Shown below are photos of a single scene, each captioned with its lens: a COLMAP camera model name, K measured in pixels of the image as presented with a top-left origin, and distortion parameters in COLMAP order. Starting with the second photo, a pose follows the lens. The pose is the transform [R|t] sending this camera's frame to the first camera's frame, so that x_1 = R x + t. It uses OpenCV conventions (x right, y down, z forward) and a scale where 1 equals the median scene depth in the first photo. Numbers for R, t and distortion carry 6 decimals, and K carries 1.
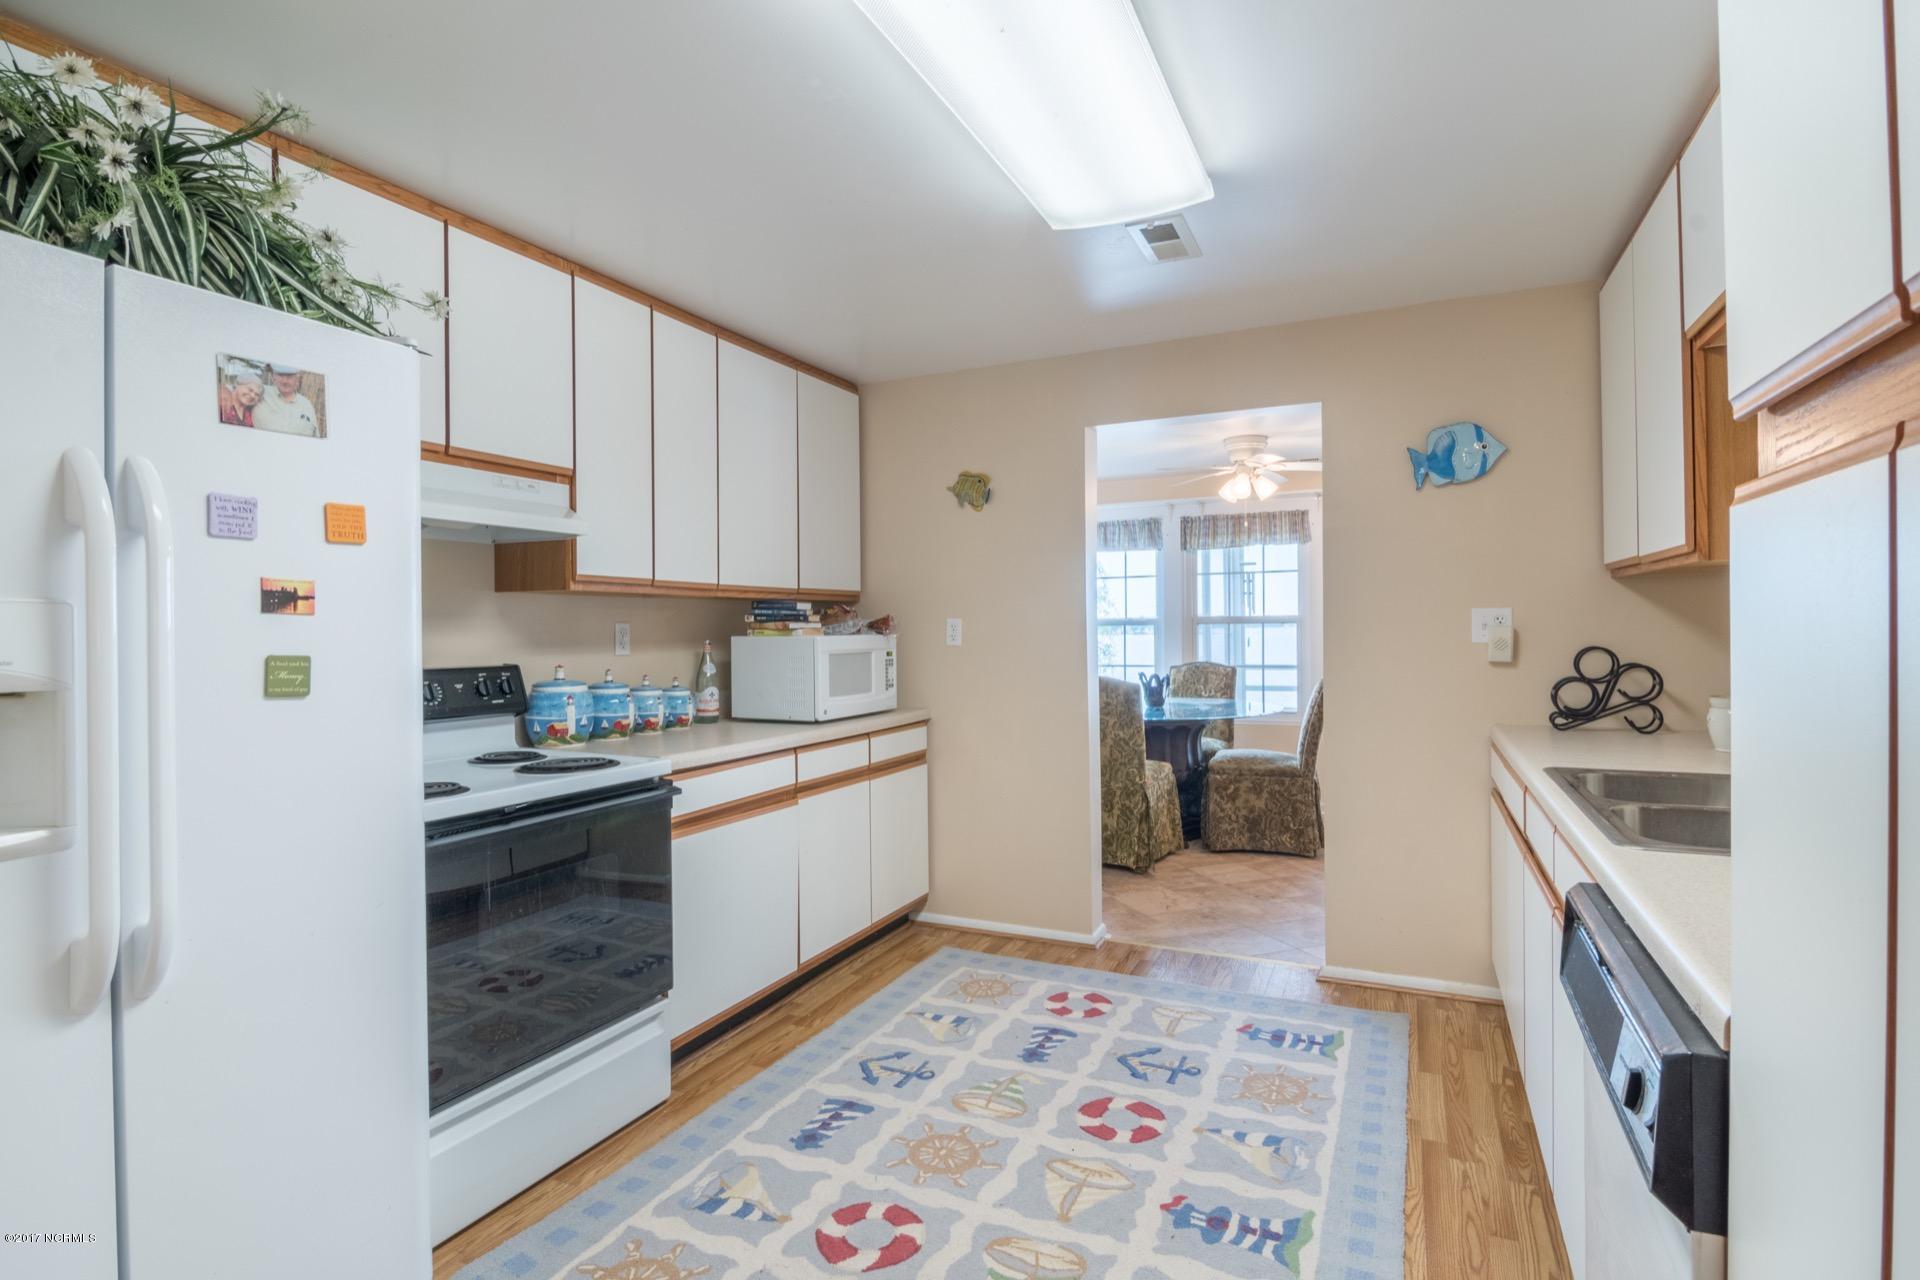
lens RADIAL K [[941.3, 0, 954.3], [0, 941.3, 638.0], [0, 0, 1]] dist [0.002831, -0.002828]
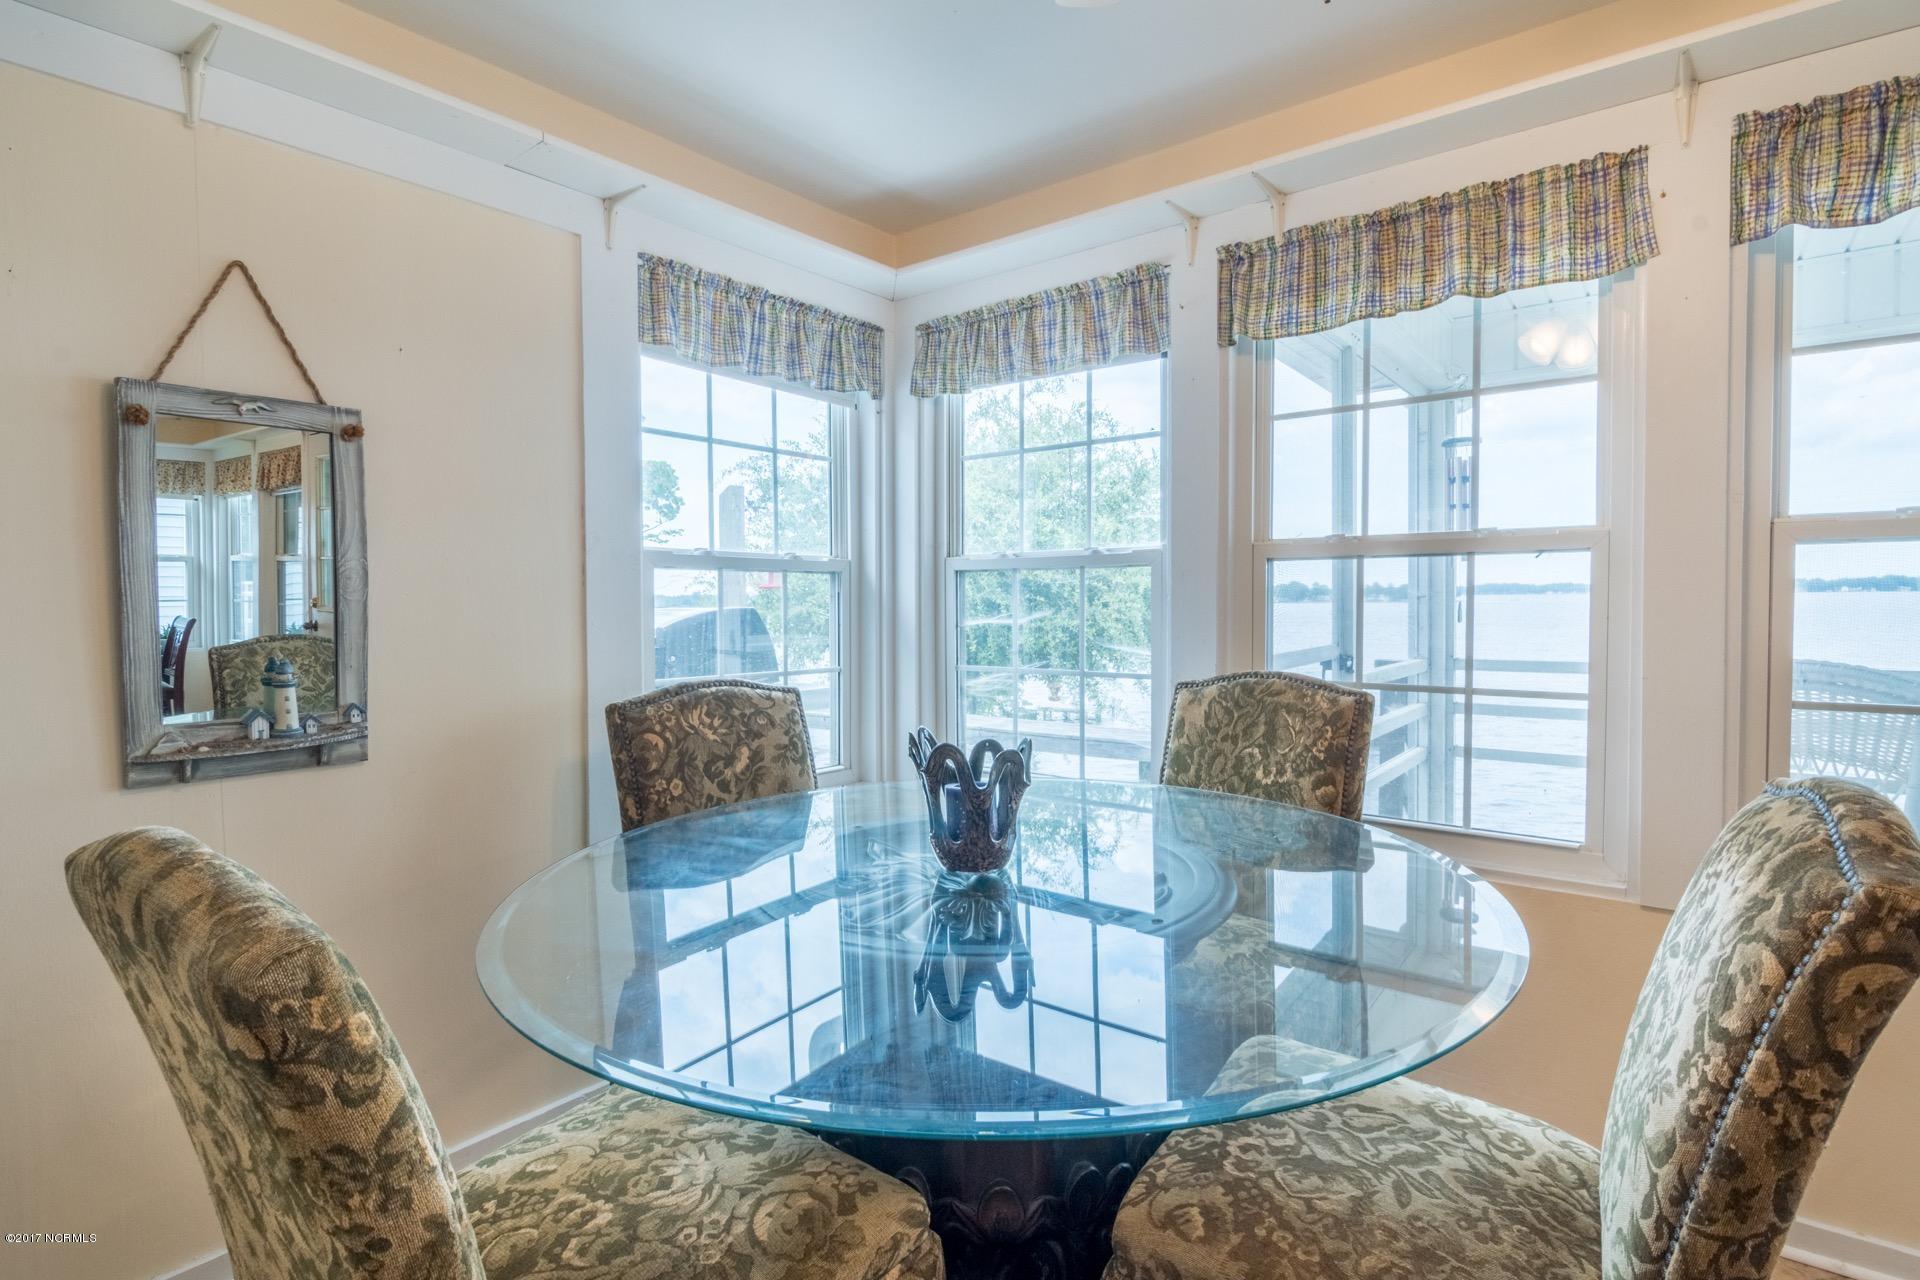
lens RADIAL K [[941.3, 0, 953.2], [0, 941.3, 627.8], [0, 0, 1]] dist [0.002831, -0.002828]
pose [[0.973923, 0.004621, -0.226830, 0.422701], [0.002707, 0.999485, 0.031983, -0.001985], [0.226861, -0.031763, 0.973409, 1.197949]]
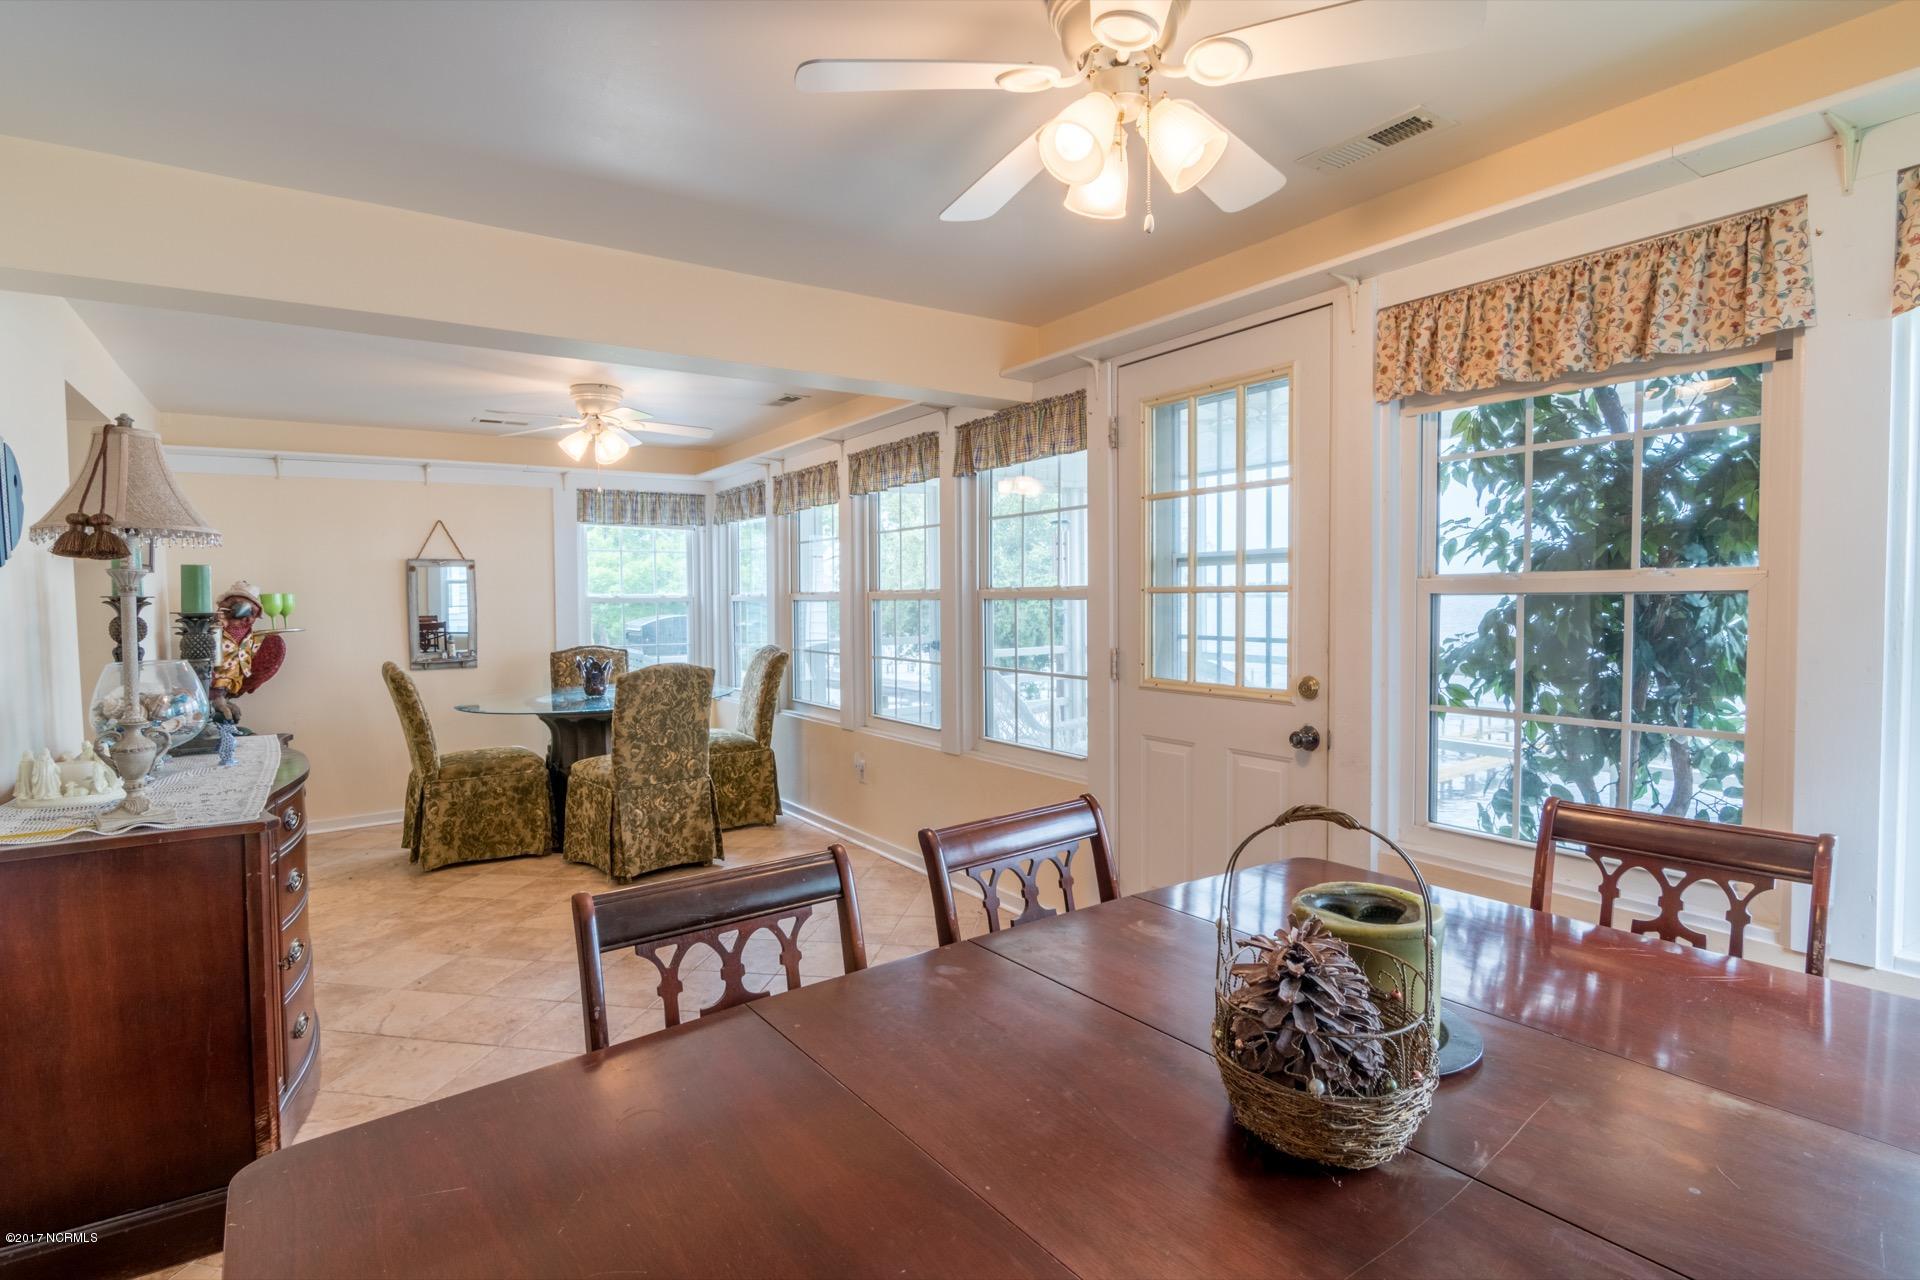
lens RADIAL K [[941.3, 0, 973.6], [0, 941.3, 631.7], [0, 0, 1]] dist [0.002831, -0.002828]
pose [[0.870662, 0.012781, -0.491716, 1.565345], [0.008383, 0.999132, 0.040814, -0.037239], [0.491810, -0.039658, 0.869799, 0.615793]]
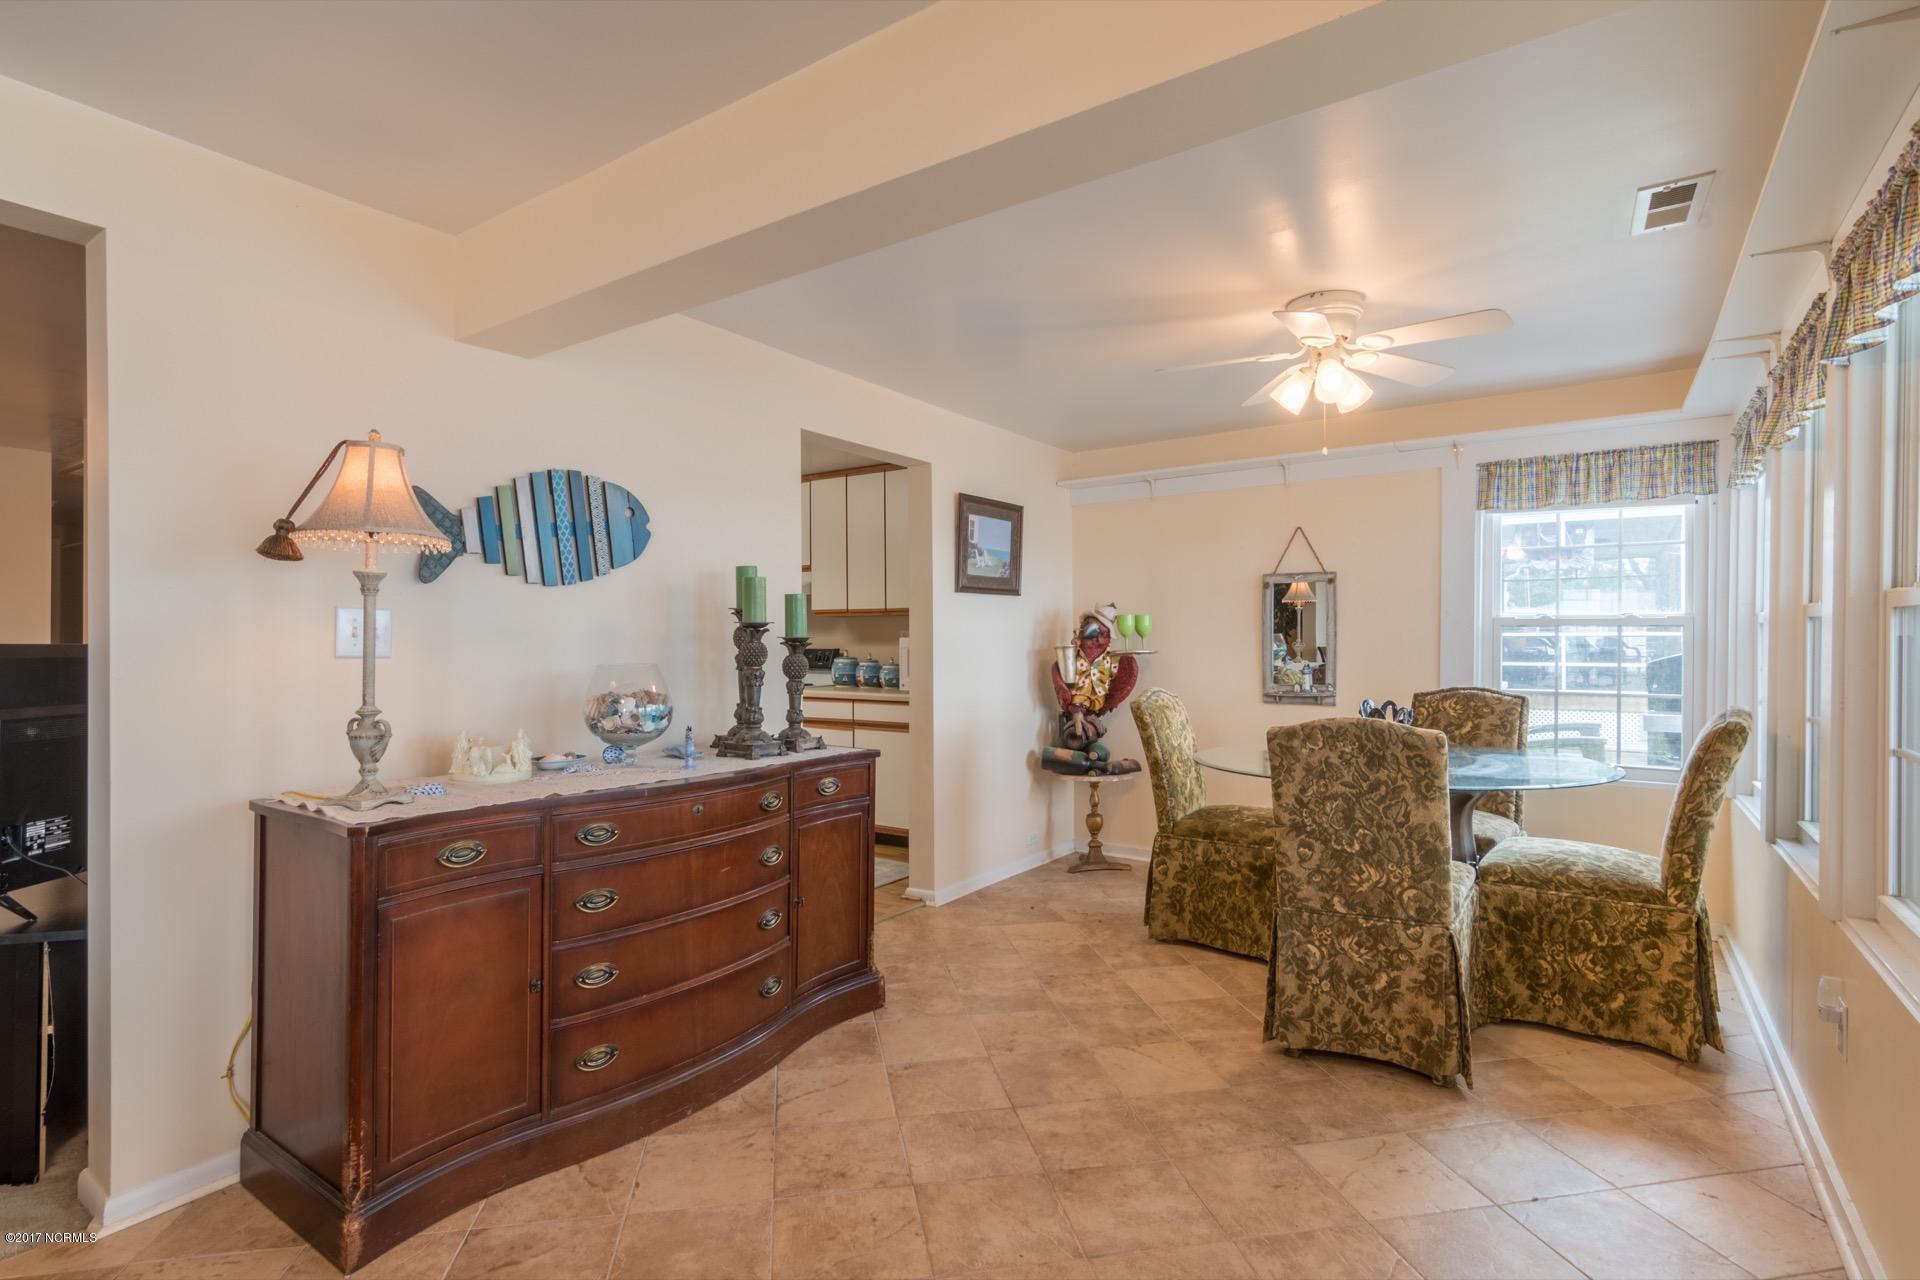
lens RADIAL K [[941.3, 0, 943.2], [0, 941.3, 642.8], [0, 0, 1]] dist [0.002831, -0.002828]
pose [[-0.171920, 0.006693, -0.985088, 1.392981], [0.001735, 0.999977, 0.006492, -0.012853], [0.985109, -0.000593, -0.171927, 1.305600]]
